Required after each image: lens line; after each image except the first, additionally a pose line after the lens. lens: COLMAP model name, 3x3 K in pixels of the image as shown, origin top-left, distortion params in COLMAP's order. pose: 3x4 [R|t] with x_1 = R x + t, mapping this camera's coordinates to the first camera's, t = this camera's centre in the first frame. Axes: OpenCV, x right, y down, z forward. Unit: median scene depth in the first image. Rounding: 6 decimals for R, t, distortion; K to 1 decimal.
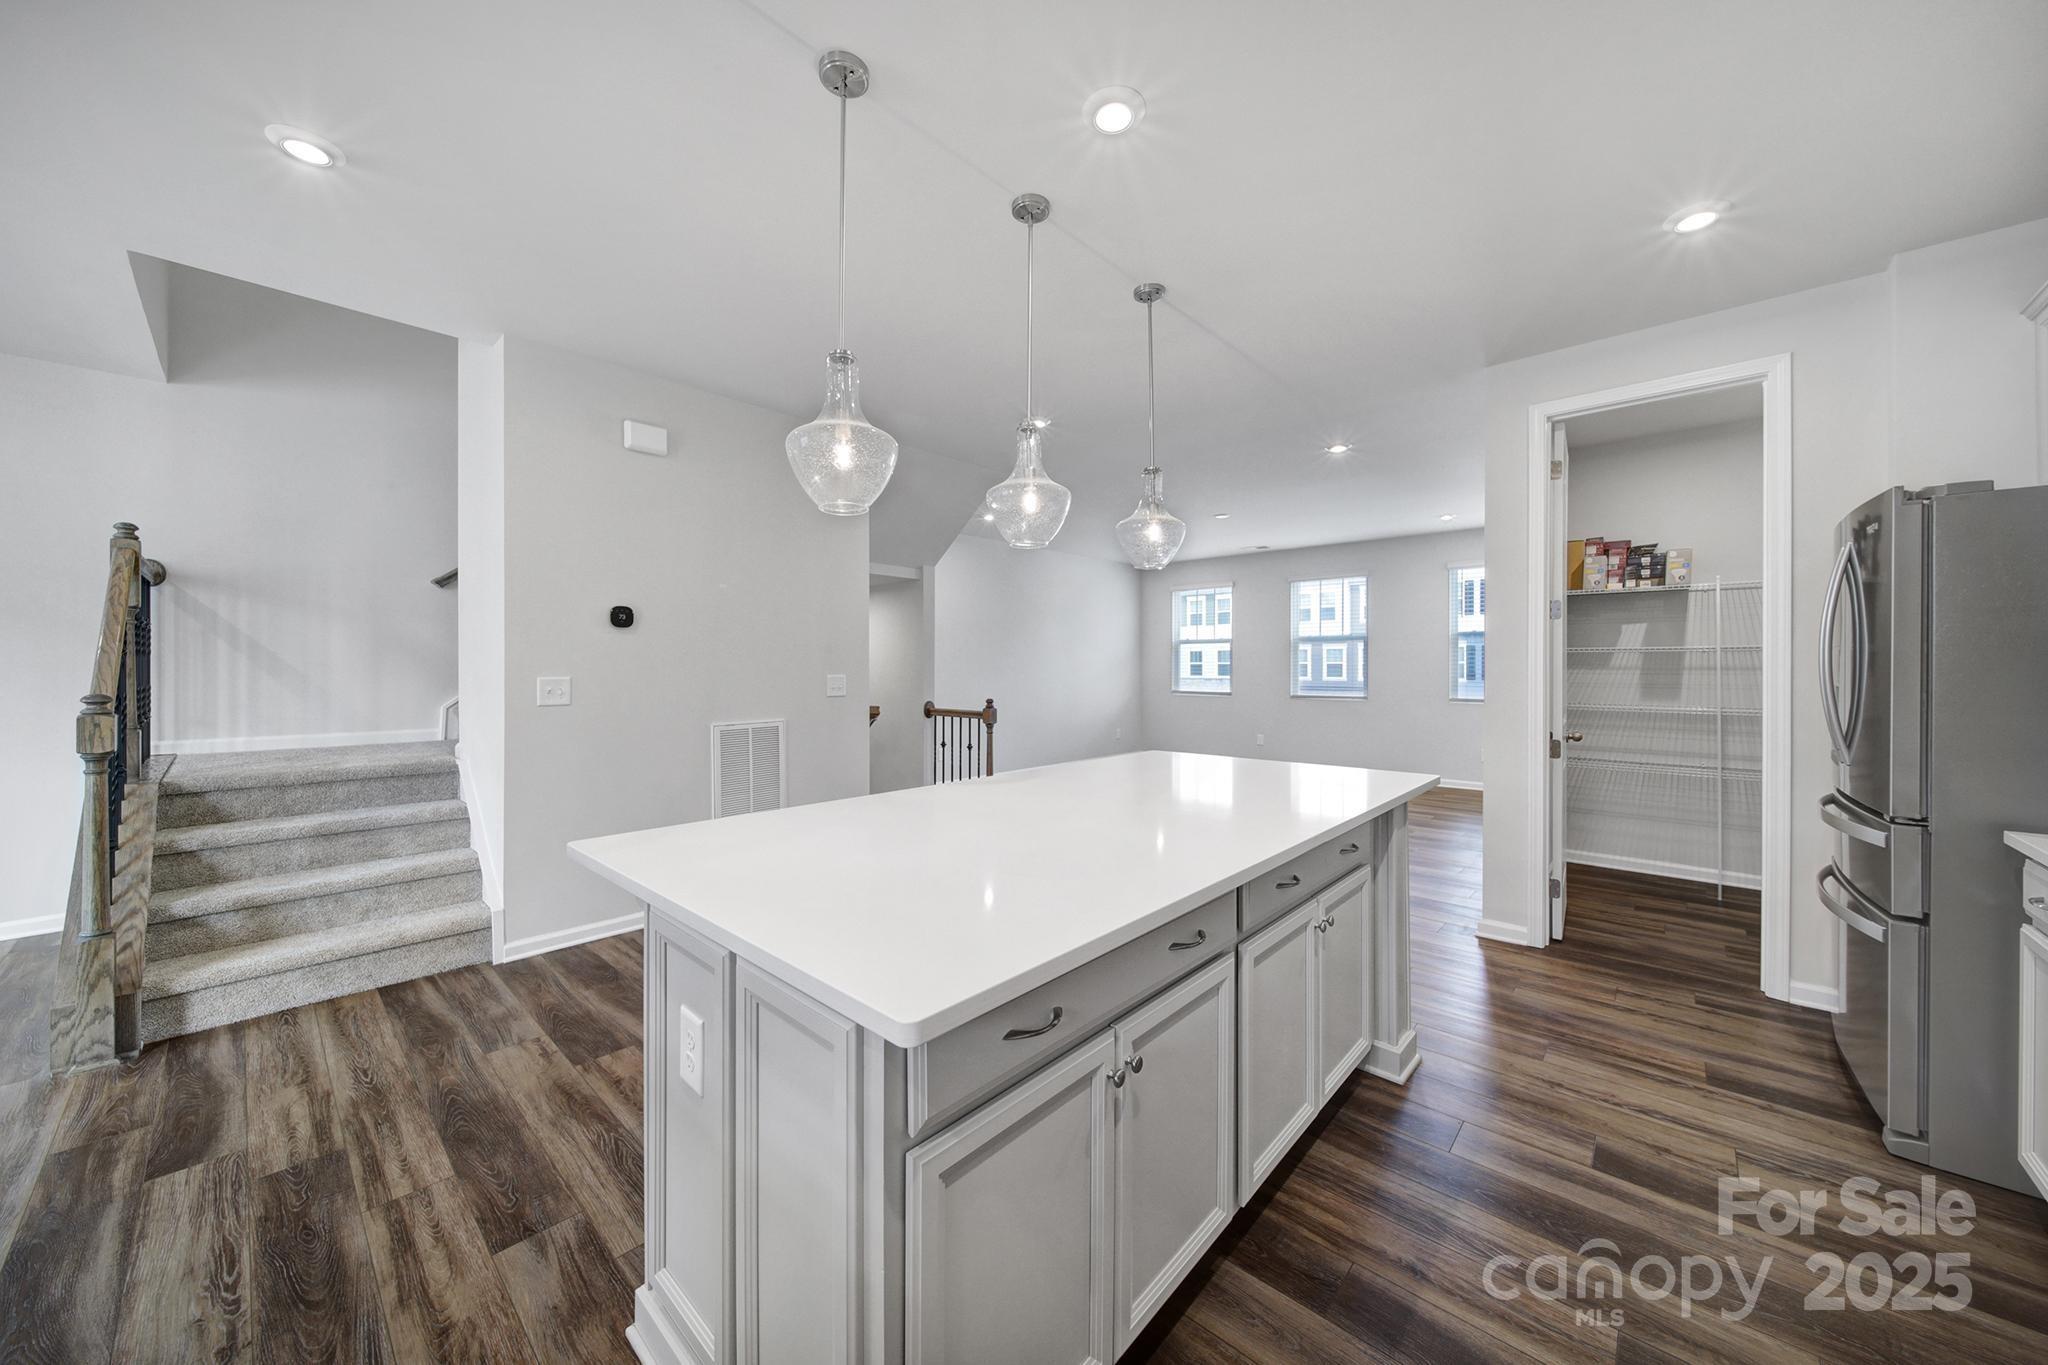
lens RADIAL K [[728.4, 0, 1022.6], [0, 728.4, 672.2], [0, 0, 1]] dist [0.000887, -0.000035]
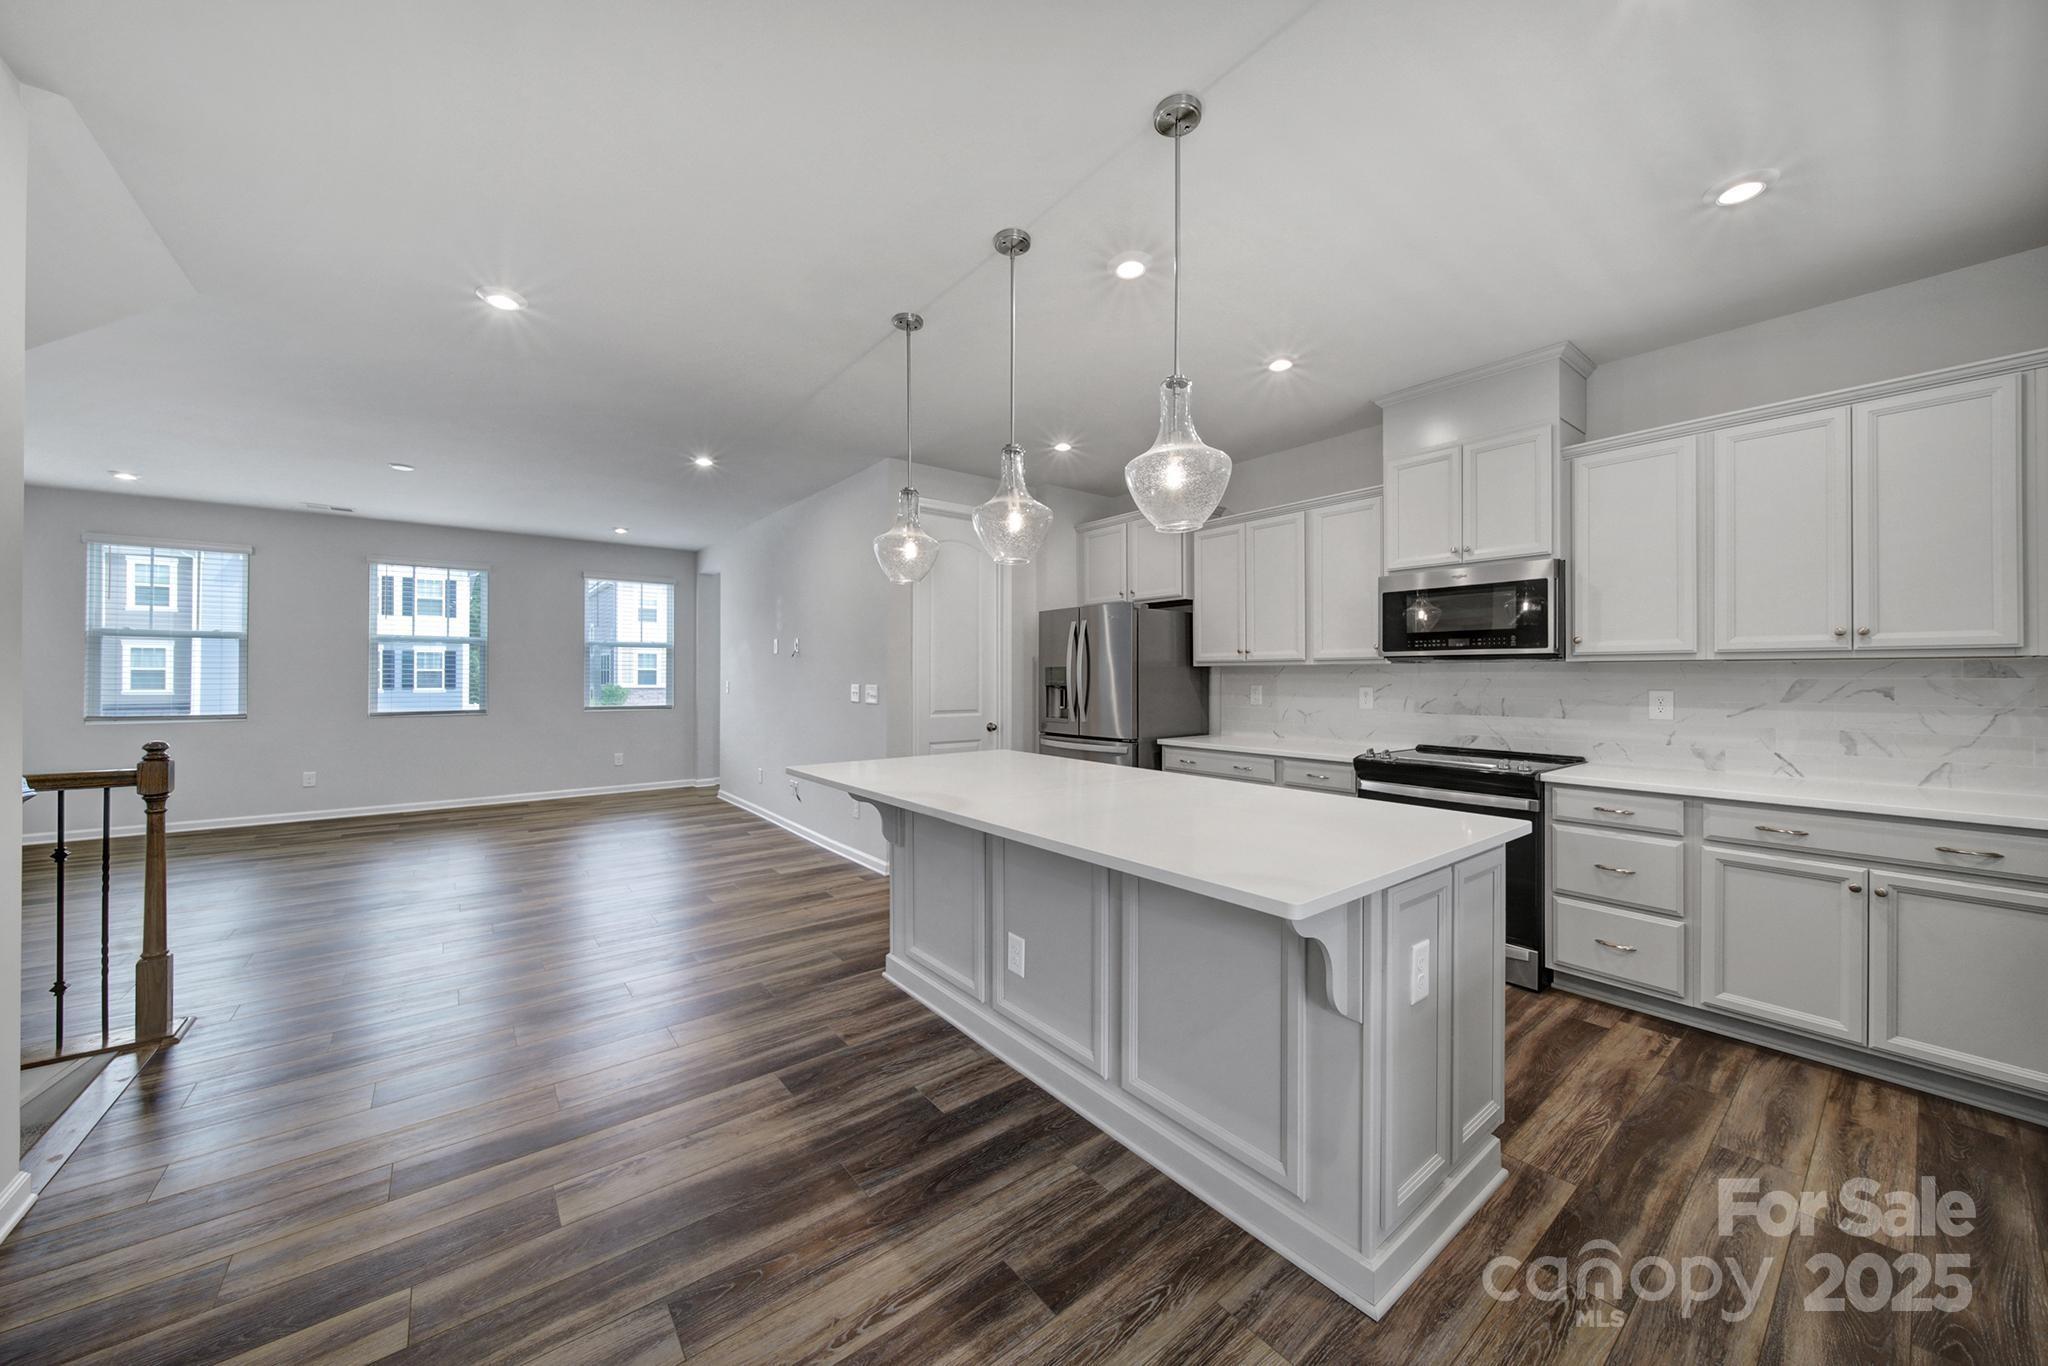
lens RADIAL K [[728.4, 0, 1018.3], [0, 728.4, 673.2], [0, 0, 1]] dist [0.000887, -0.000035]
pose [[0.147363, 0.000450, 0.989082, -0.279652], [0.007634, 0.999970, -0.001593, -0.002917], [-0.989053, 0.007786, 0.147355, 0.228342]]
